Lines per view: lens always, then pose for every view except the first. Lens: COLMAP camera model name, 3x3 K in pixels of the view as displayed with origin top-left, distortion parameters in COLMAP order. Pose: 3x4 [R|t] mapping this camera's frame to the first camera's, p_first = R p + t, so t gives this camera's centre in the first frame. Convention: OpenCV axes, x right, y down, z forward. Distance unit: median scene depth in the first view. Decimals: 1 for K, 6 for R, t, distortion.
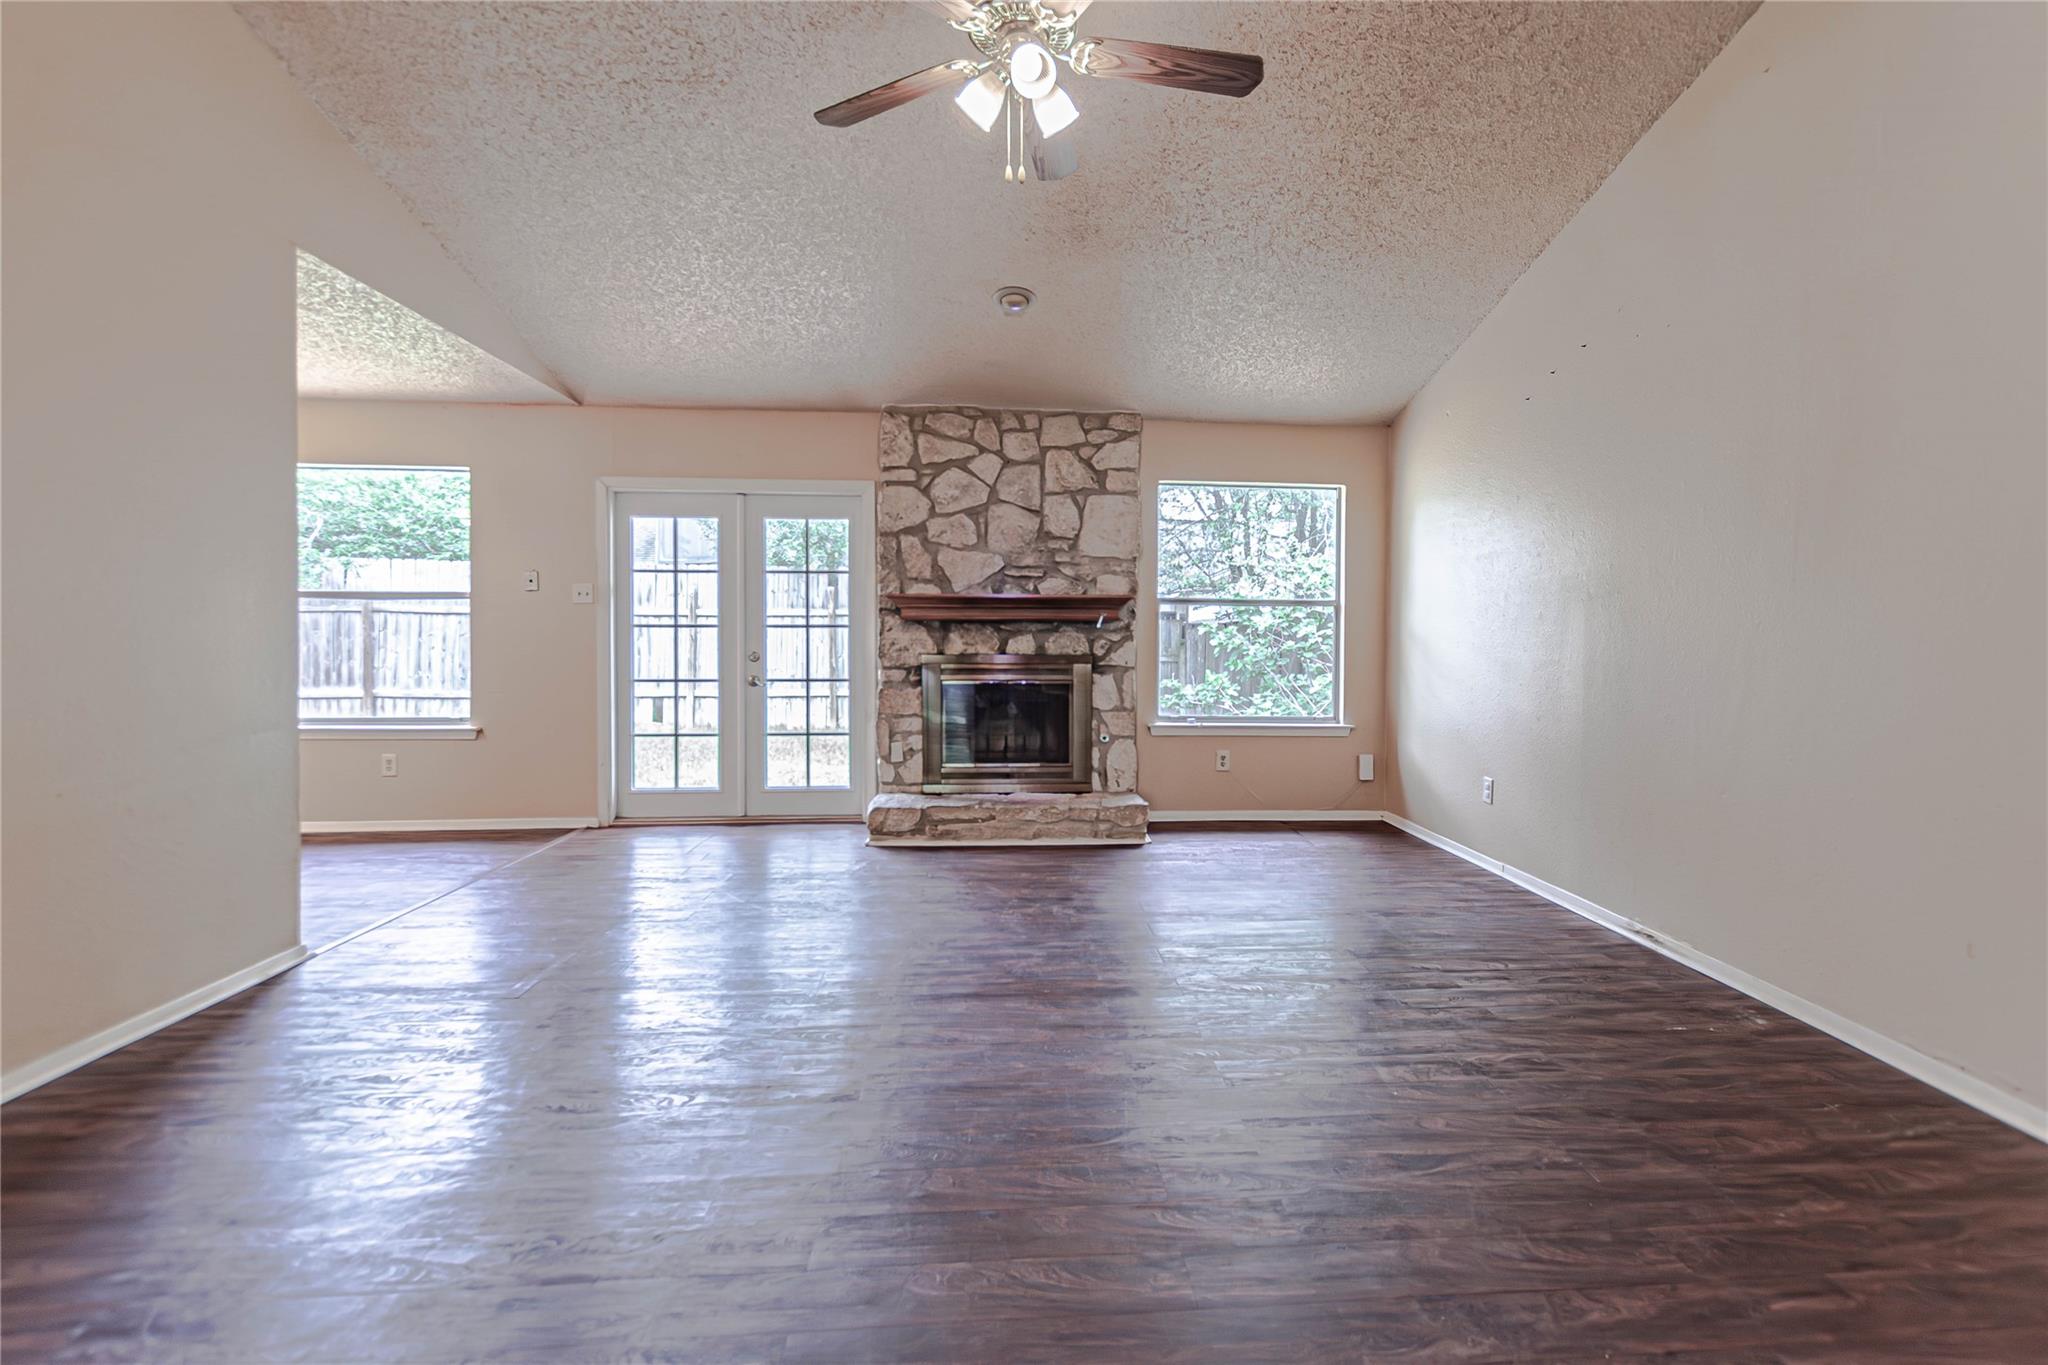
lens RADIAL K [[926.7, 0, 1082.1], [0, 926.7, 652.3], [0, 0, 1]] dist [-0.000402, -0.000226]
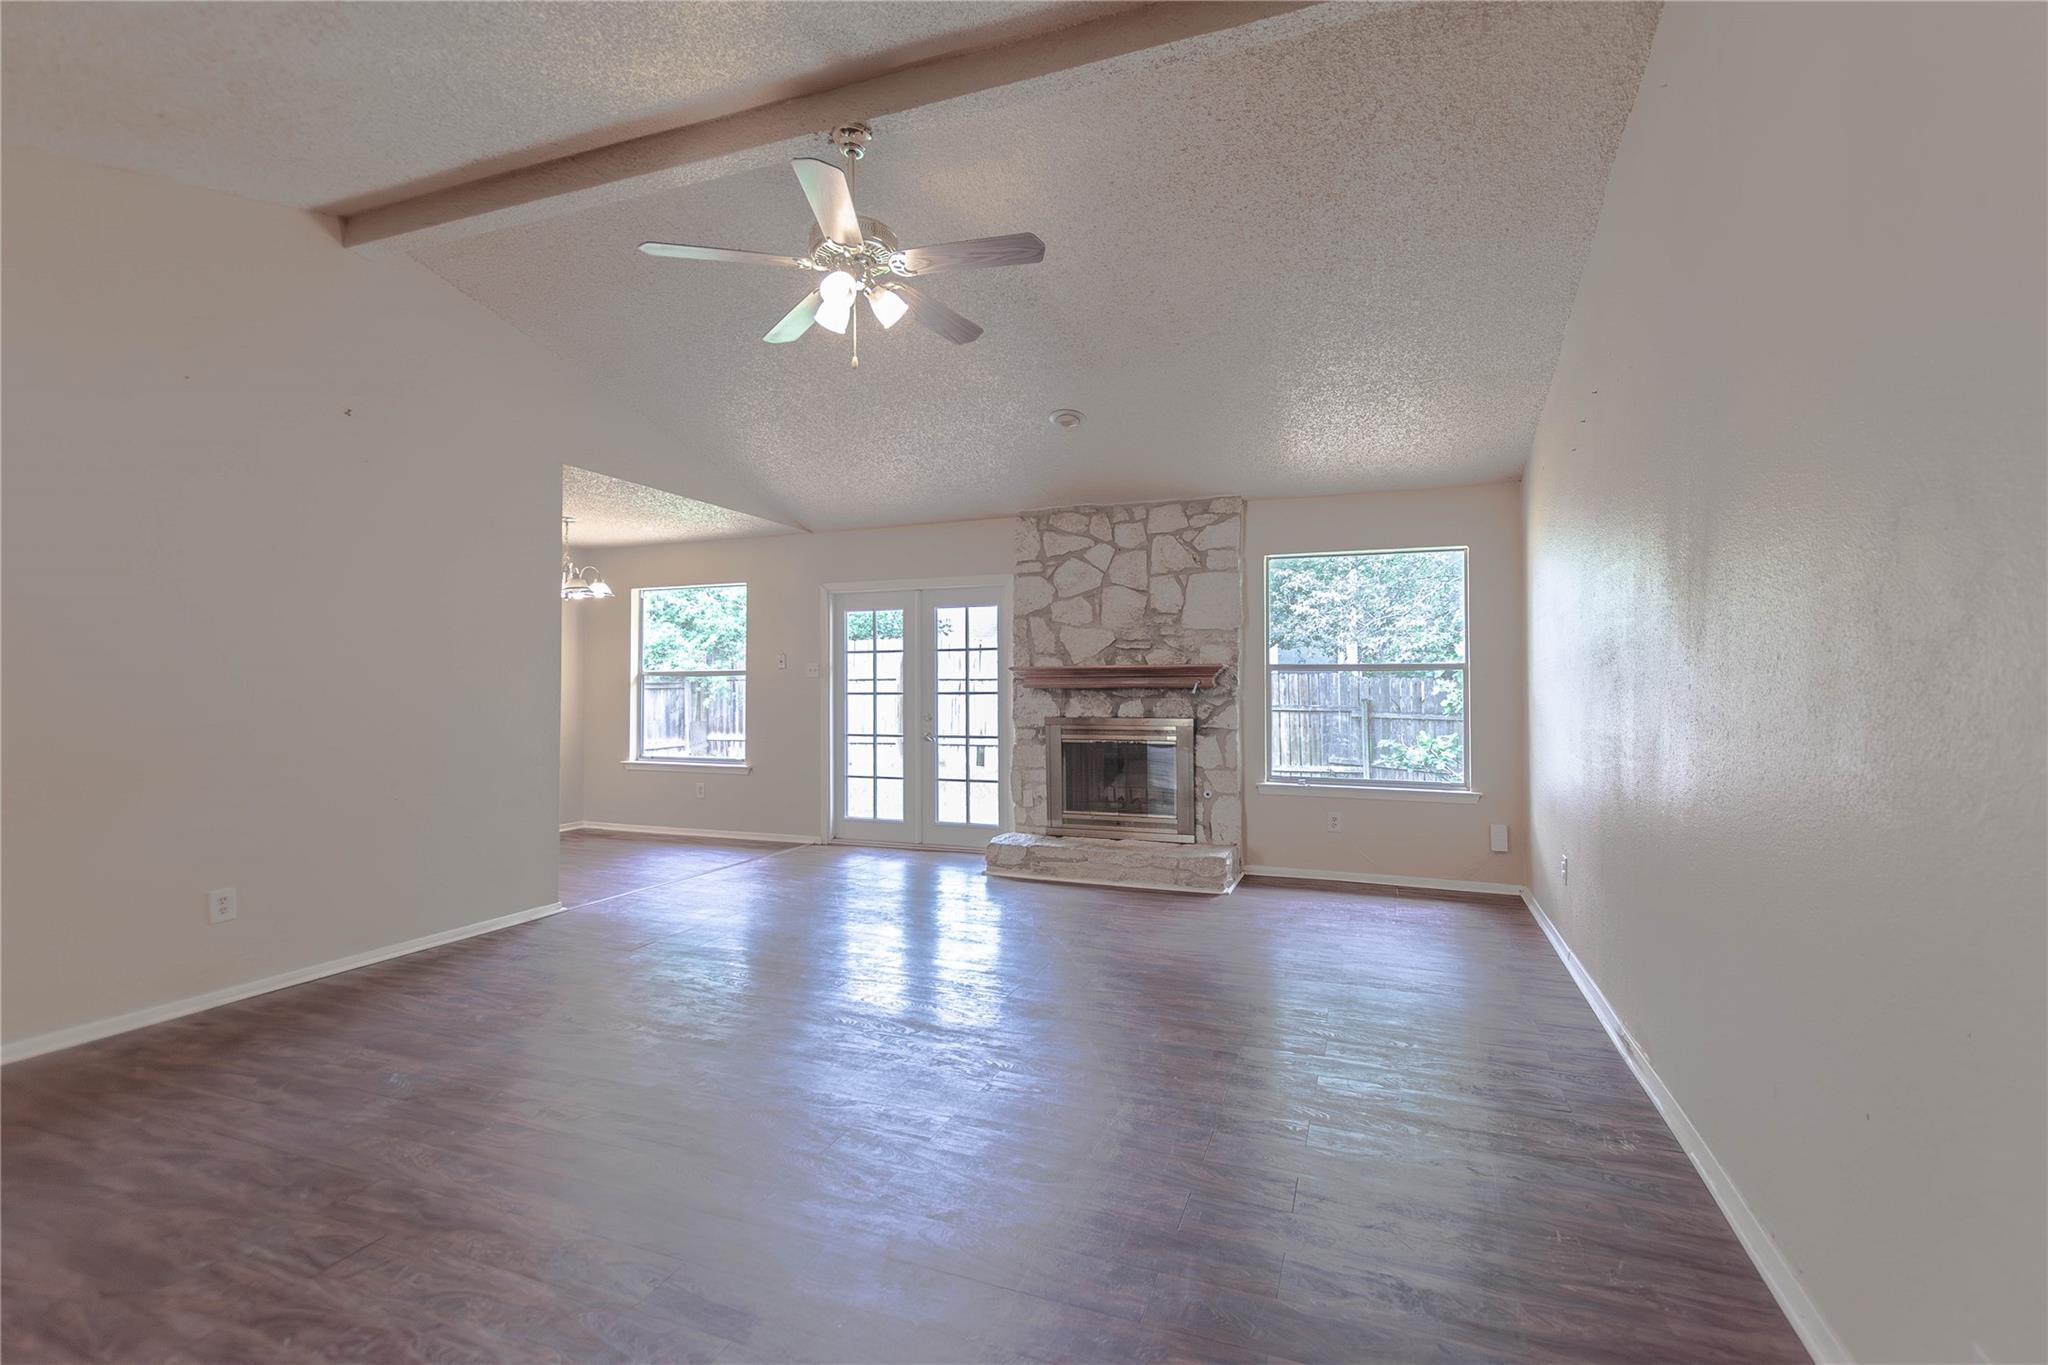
lens RADIAL K [[837.4, 0, 1021.3], [0, 837.4, 680.4], [0, 0, 1]] dist [0.002736, -0.000825]
pose [[0.912946, -0.010615, -0.407943, 0.231760], [-0.003235, 0.999442, -0.033246, -0.008438], [0.408068, 0.031671, 0.912402, 0.006869]]
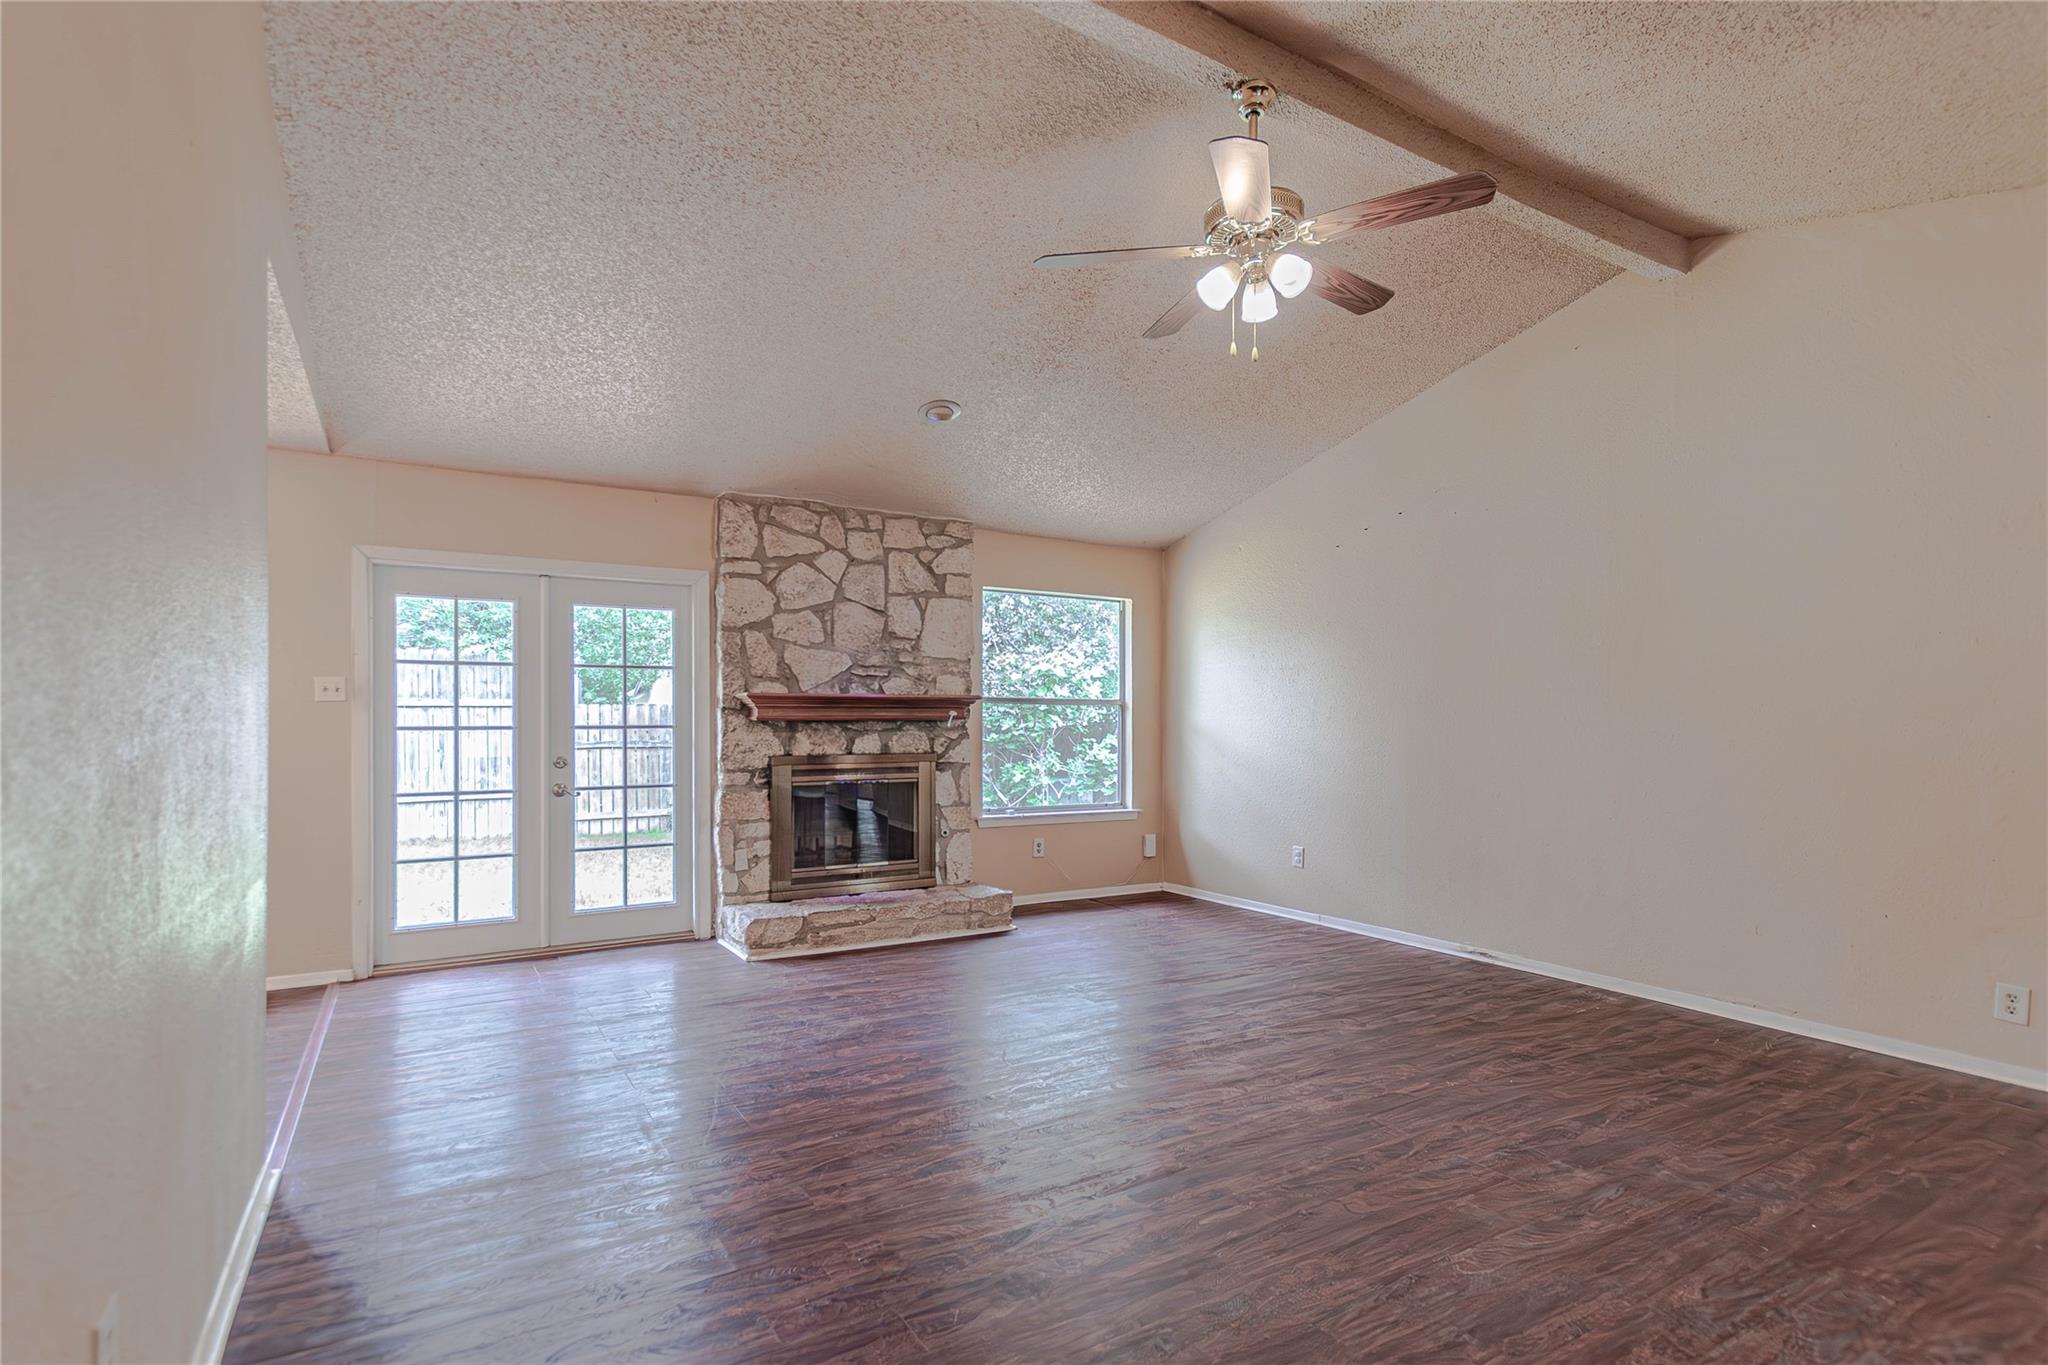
lens RADIAL K [[907.0, 0, 1067.0], [0, 907.0, 726.4], [0, 0, 1]] dist [0.002045, 0.000399]
pose [[0.908226, -0.007681, 0.418410, -0.280382], [0.014445, 0.999811, -0.013001, -0.011346], [-0.418231, 0.017851, 0.908165, 0.021692]]
